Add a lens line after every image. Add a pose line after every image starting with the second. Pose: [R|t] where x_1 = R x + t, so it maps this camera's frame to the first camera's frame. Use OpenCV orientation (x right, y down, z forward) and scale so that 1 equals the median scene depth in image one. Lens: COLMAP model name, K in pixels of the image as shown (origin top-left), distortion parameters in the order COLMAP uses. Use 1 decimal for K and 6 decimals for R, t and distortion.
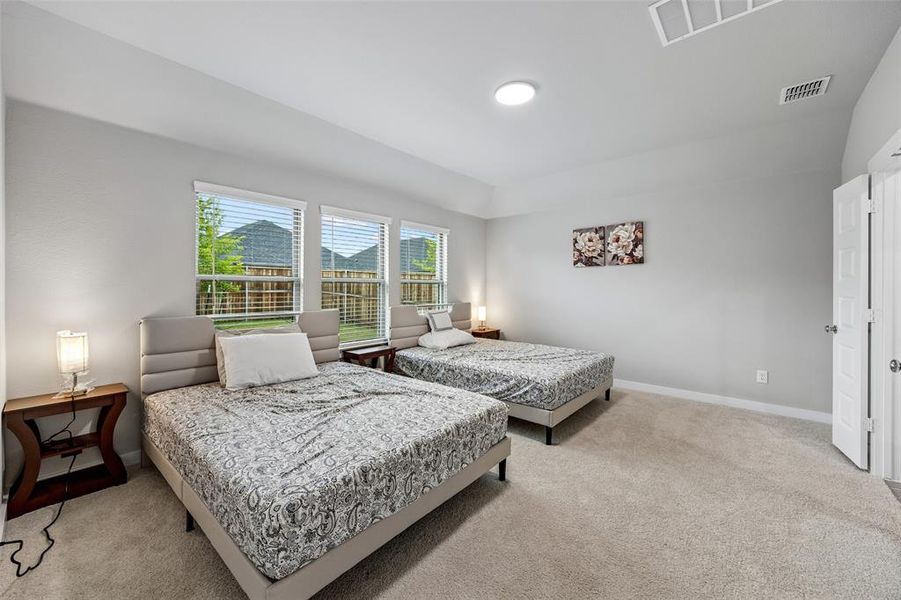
lens RADIAL K [[380.8, 0, 444.8], [0, 380.8, 291.8], [0, 0, 1]] dist [-0.001273, -0.000122]
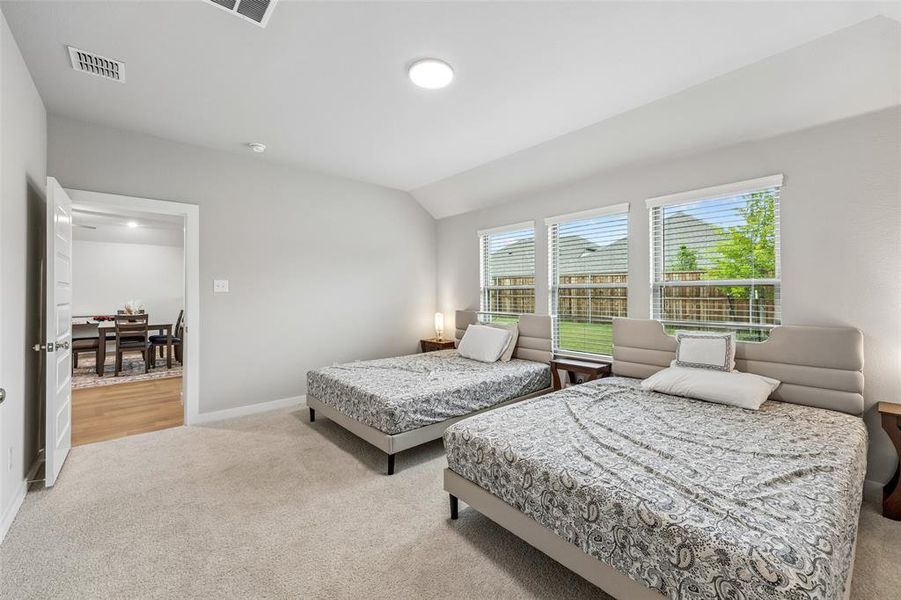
lens RADIAL K [[380.8, 0, 444.8], [0, 380.8, 291.8], [0, 0, 1]] dist [-0.001273, -0.000122]
pose [[-0.176353, -0.003639, -0.984320, 0.646527], [-0.005835, 0.999979, -0.002651, -0.010074], [0.984310, 0.005276, -0.176371, 0.725452]]
